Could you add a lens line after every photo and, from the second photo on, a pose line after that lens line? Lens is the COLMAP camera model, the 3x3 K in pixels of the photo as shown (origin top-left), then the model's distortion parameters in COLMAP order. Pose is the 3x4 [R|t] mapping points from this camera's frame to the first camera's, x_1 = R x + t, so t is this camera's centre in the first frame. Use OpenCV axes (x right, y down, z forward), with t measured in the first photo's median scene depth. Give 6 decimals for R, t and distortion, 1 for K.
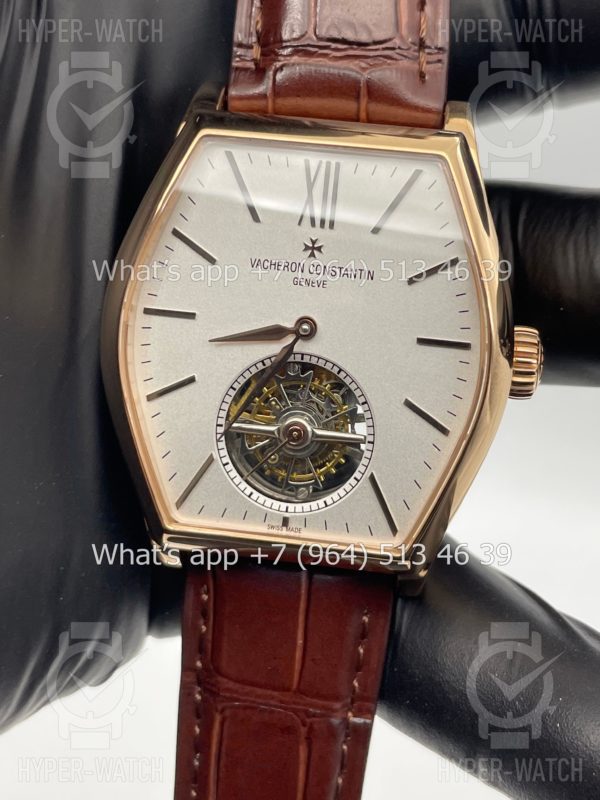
lens RADIAL K [[1236.0, 0, 295.3], [0, 1236.0, 382.2], [0, 0, 1]] dist [0.115156, 0.000000]
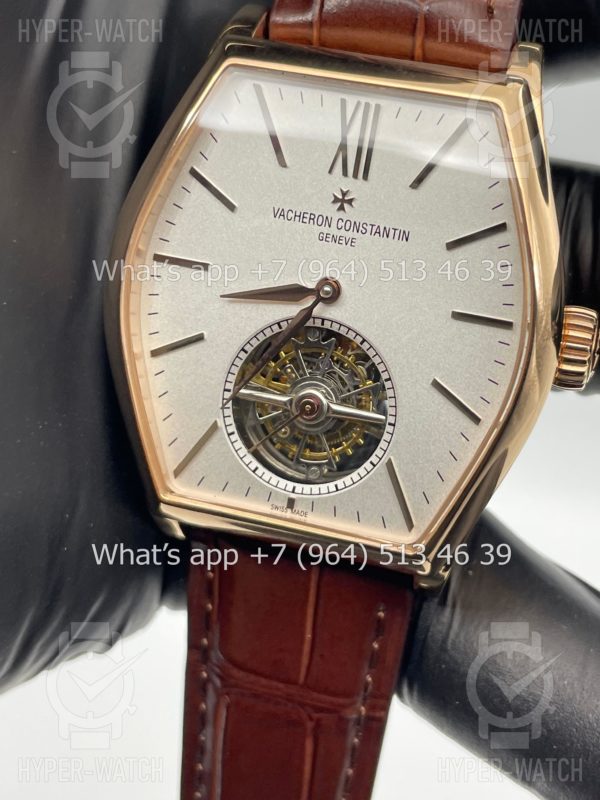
lens RADIAL K [[1236.0, 0, 311.0], [0, 1236.0, 377.5], [0, 0, 1]] dist [0.115156, 0.000000]
pose [[0.991662, 0.084469, -0.097327, 0.086832], [-0.080345, 0.995726, 0.045542, -0.020475], [0.100758, -0.037342, 0.994210, 0.110907]]
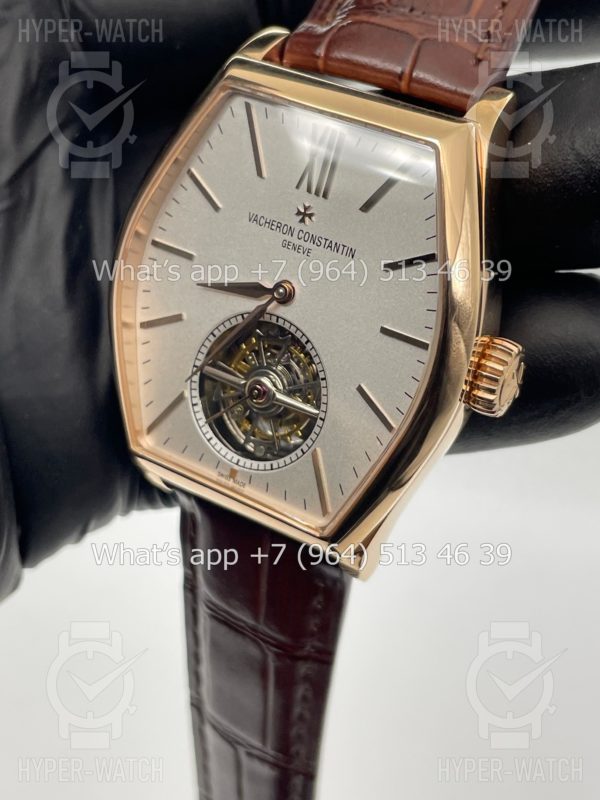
lens RADIAL K [[1236.0, 0, 301.4], [0, 1236.0, 392.0], [0, 0, 1]] dist [0.115156, 0.000000]
pose [[0.908252, 0.241457, -0.341726, 0.377094], [-0.212888, 0.969755, 0.119388, -0.086606], [0.360217, -0.035685, 0.932186, 0.072036]]
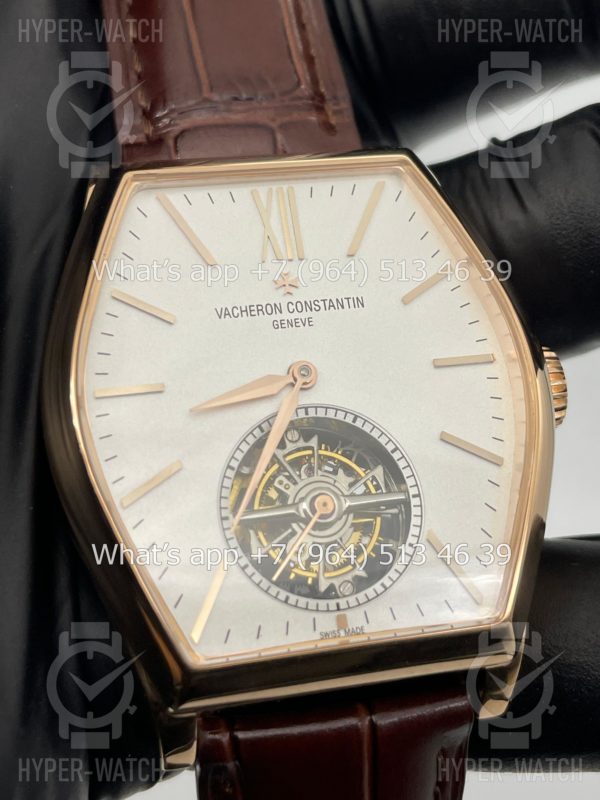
lens RADIAL K [[1236.0, 0, 304.9], [0, 1236.0, 372.8], [0, 0, 1]] dist [0.115156, 0.000000]
pose [[0.927008, -0.151970, 0.342871, -0.262851], [0.273834, 0.898948, -0.341916, 0.227988], [-0.256262, 0.410849, 0.874947, 0.291703]]
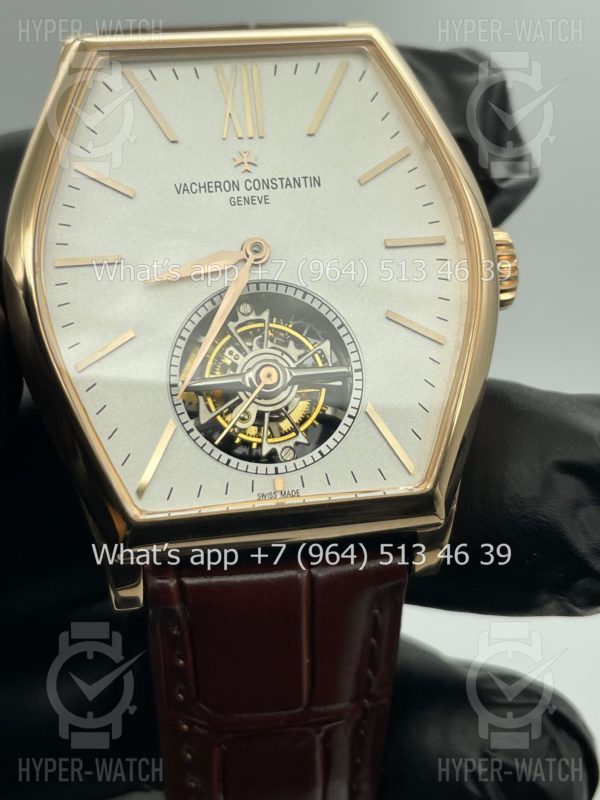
lens RADIAL K [[1236.0, 0, 307.5], [0, 1236.0, 366.1], [0, 0, 1]] dist [0.115156, 0.000000]
pose [[0.951201, -0.153655, 0.267593, -0.192936], [0.222796, 0.941981, -0.251066, 0.246113], [-0.213489, 0.298433, 0.930247, 0.230427]]
